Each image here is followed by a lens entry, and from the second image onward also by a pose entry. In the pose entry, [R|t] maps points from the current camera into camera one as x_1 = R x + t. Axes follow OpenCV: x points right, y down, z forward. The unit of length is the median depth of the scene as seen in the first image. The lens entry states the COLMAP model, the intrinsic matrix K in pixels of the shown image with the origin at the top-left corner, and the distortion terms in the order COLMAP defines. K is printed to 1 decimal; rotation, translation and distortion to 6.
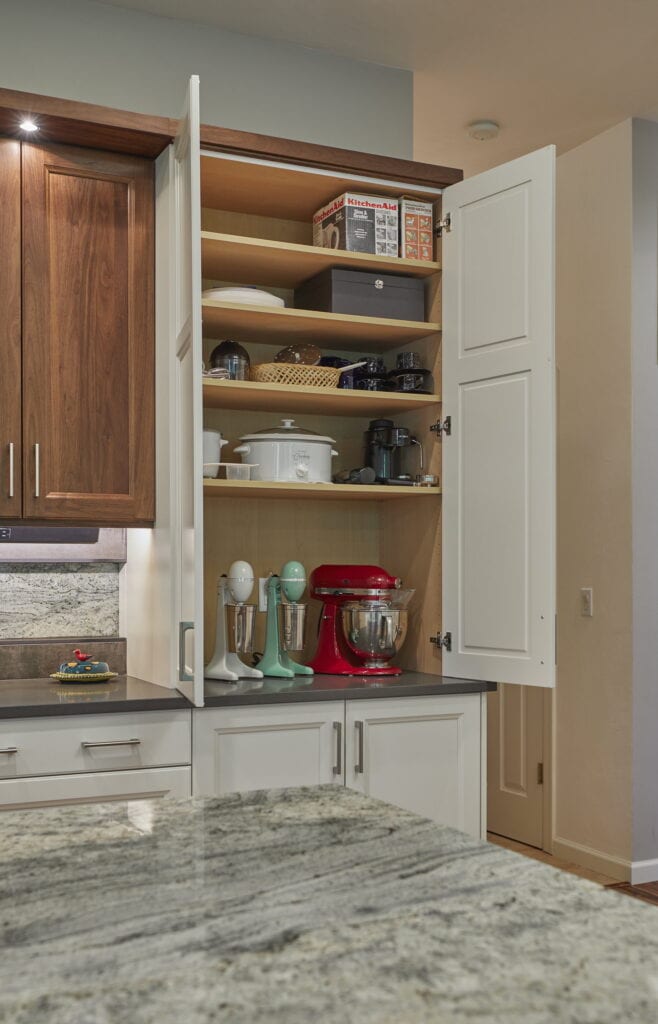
lens RADIAL K [[1333.8, 0, 329.4], [0, 1333.8, 584.0], [0, 0, 1]] dist [0.006590, 0.021509]
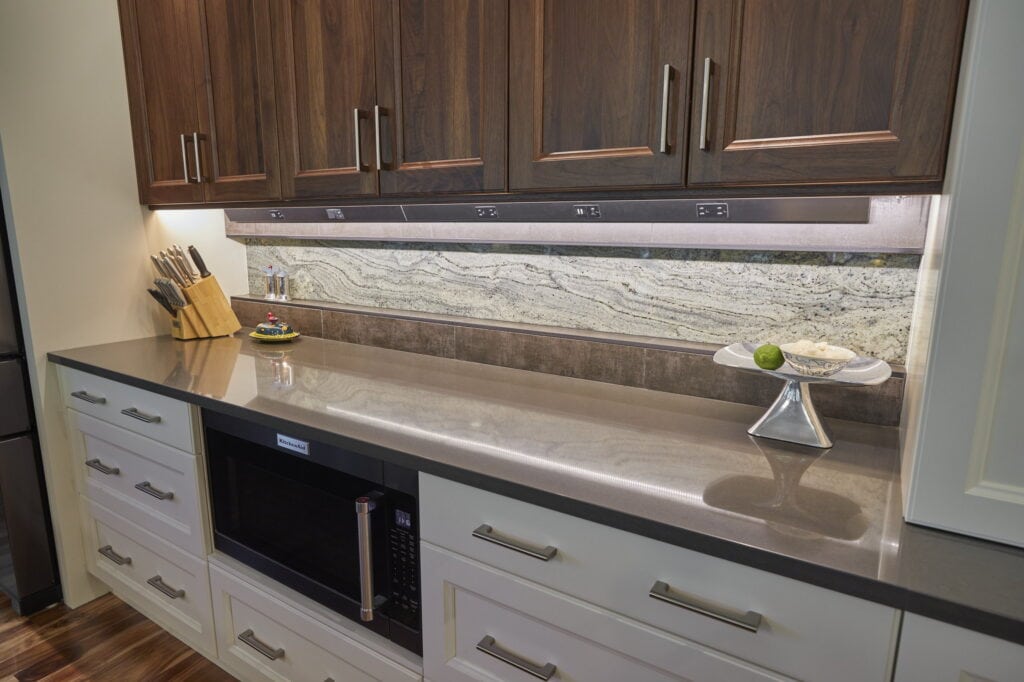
lens RADIAL K [[586.4, 0, 512.0], [0, 586.4, 341.0], [0, 0, 1]] dist [-0.004101, 0.000138]
pose [[0.530320, 0.162164, -0.832144, -0.021790], [-0.012706, 0.982946, 0.183455, -0.024116], [0.847702, -0.086717, 0.523336, 0.702048]]
